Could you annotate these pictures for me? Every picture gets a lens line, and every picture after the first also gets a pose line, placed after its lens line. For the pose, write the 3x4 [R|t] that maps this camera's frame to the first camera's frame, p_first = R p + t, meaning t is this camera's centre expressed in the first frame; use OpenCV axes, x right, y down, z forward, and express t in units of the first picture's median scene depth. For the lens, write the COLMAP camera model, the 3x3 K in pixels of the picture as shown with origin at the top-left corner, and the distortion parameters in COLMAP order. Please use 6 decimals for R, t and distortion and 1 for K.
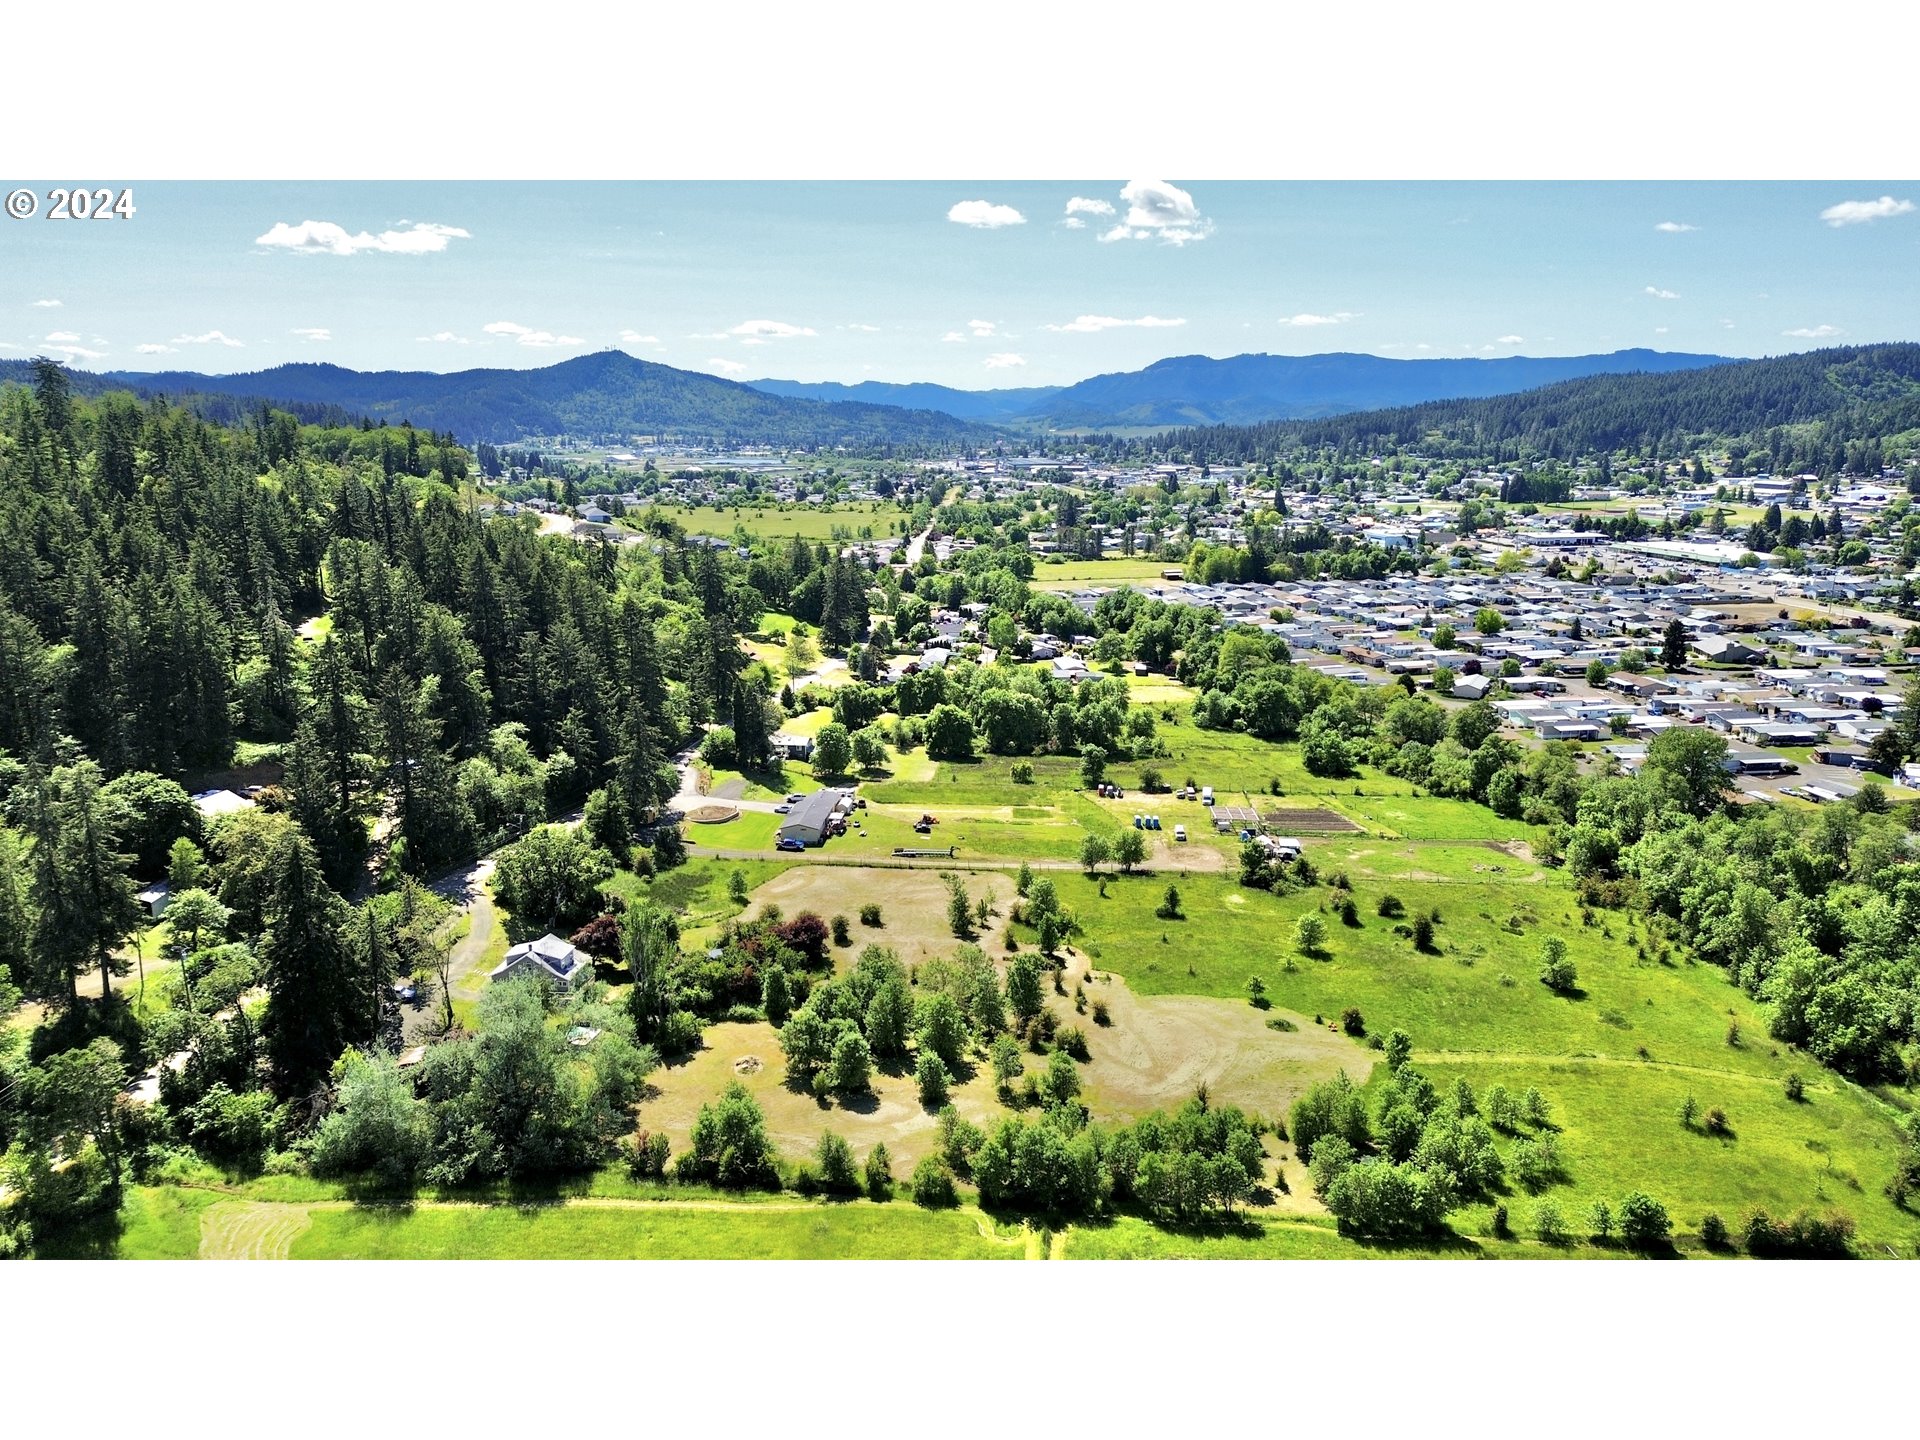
lens RADIAL K [[1395.7, 0, 962.6], [0, 1395.7, 718.0], [0, 0, 1]] dist [0.056924, -0.001655]
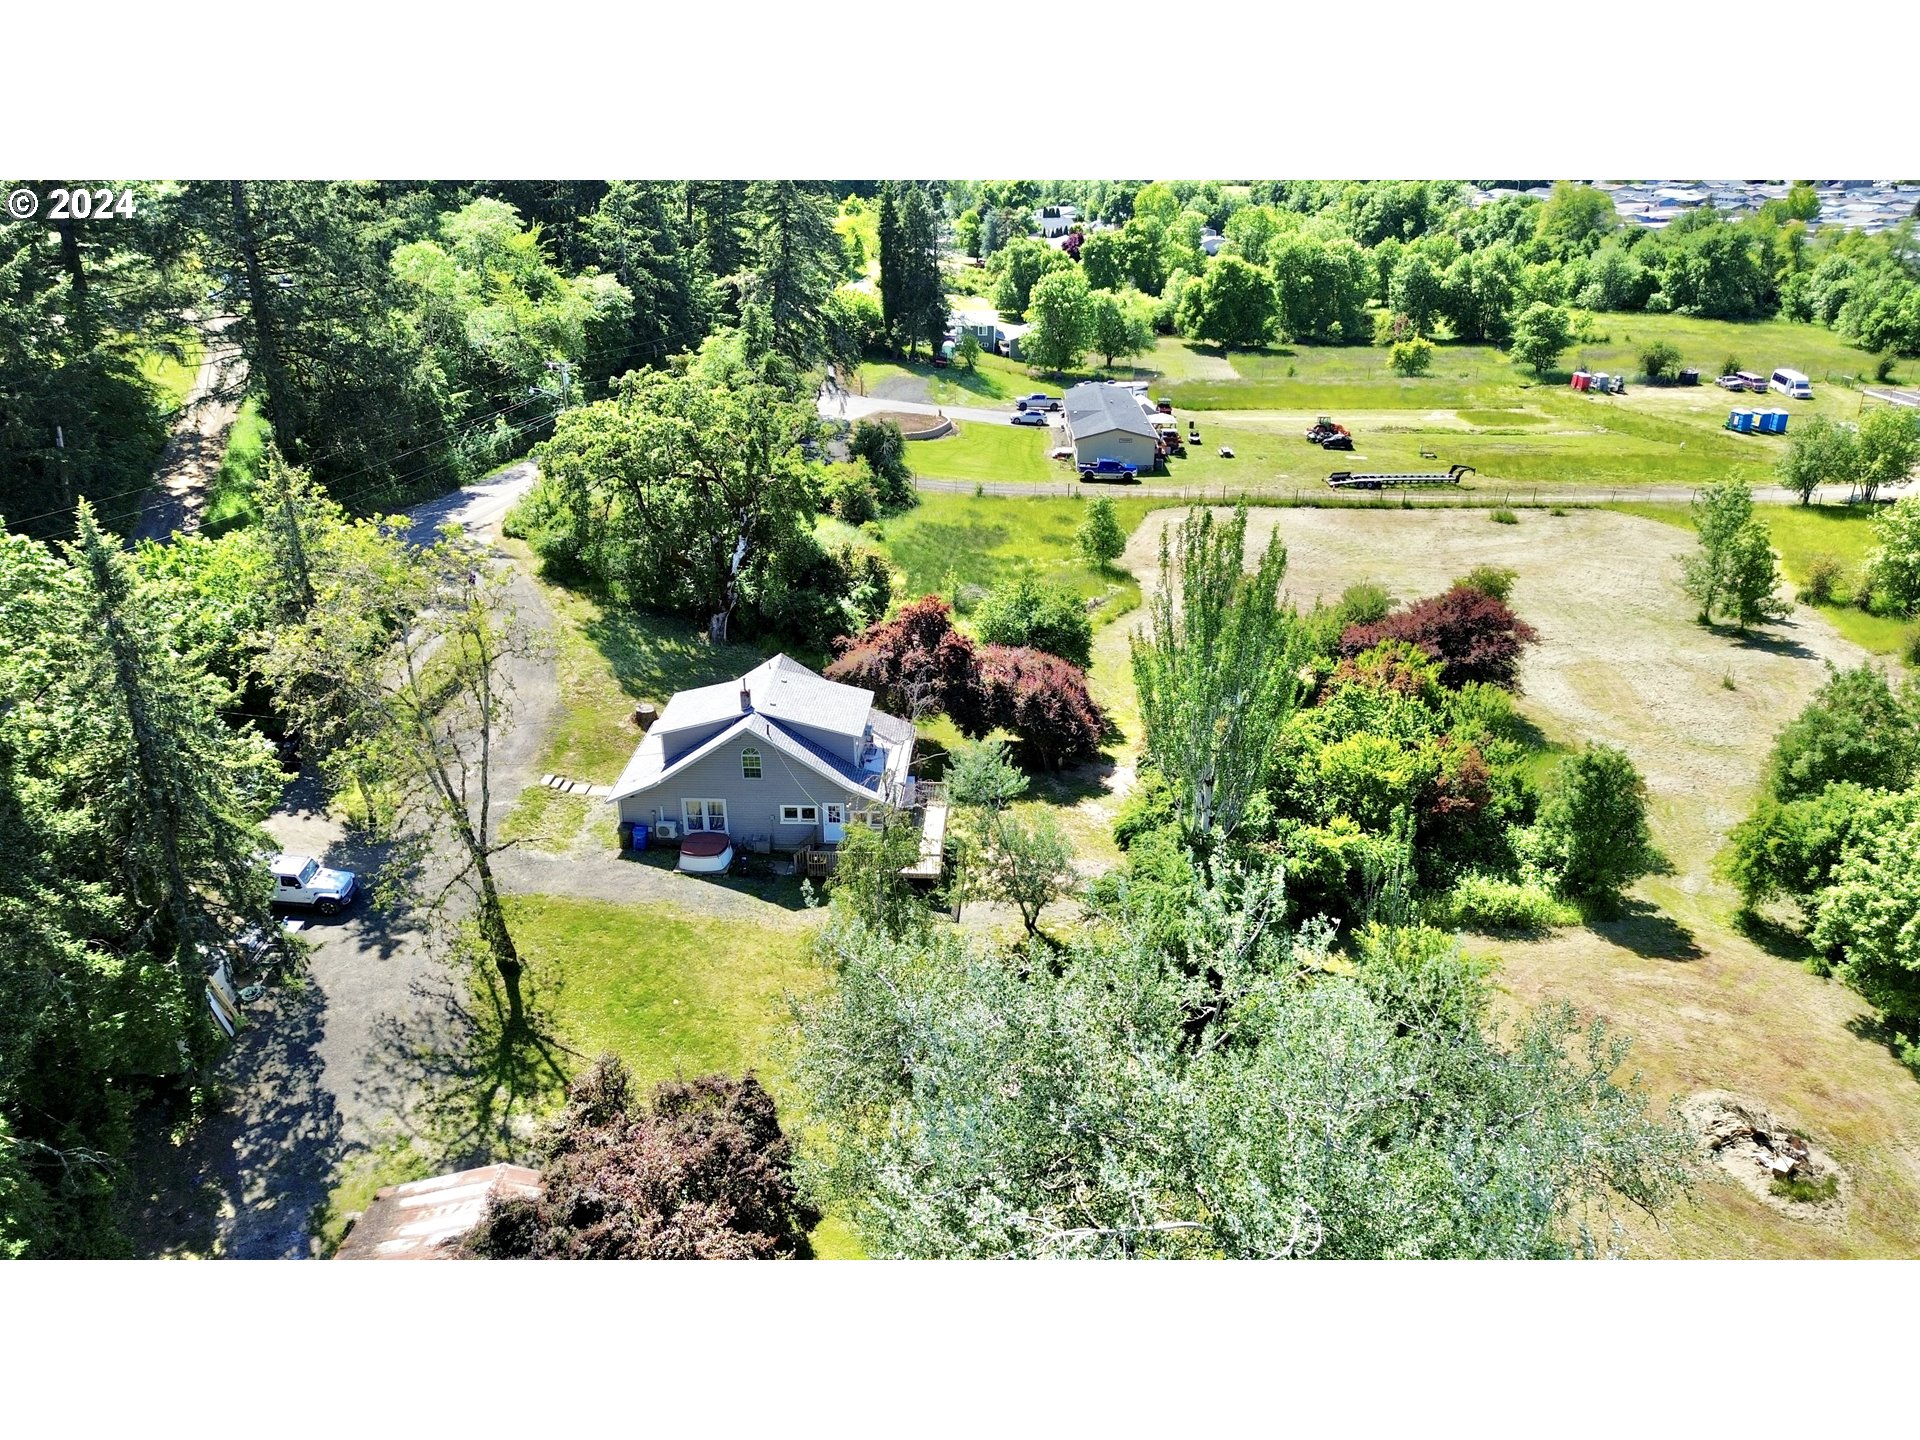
lens RADIAL K [[1395.7, 0, 958.3], [0, 1395.7, 725.5], [0, 0, 1]] dist [0.056924, -0.001655]
pose [[0.997770, -0.028763, 0.060233, -0.251057], [0.016525, 0.980743, 0.194604, 0.100855], [-0.064671, -0.193174, 0.979031, 0.638172]]
